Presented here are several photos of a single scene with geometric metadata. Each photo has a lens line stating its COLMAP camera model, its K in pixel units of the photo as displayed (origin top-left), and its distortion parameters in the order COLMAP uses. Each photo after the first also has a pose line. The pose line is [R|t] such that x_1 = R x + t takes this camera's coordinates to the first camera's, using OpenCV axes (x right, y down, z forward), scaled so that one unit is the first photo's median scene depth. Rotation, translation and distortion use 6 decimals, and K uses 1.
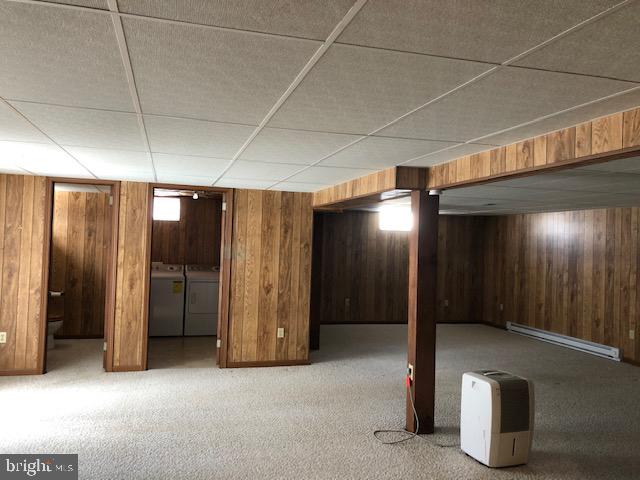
lens RADIAL K [[526.7, 0, 318.9], [0, 526.7, 239.6], [0, 0, 1]] dist [0.032046, -0.008115]
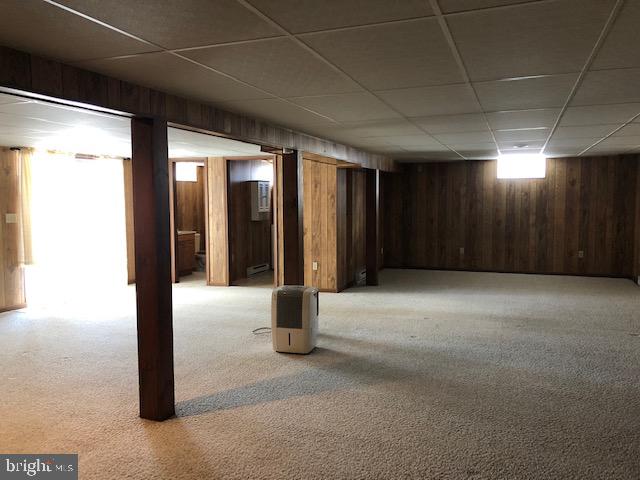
lens RADIAL K [[526.7, 0, 315.1], [0, 526.7, 240.7], [0, 0, 1]] dist [0.032046, -0.008115]
pose [[0.804348, 0.013274, -0.594010, 0.675980], [0.035446, 0.996898, 0.070275, 0.025095], [0.593100, -0.077581, 0.801382, -0.014142]]
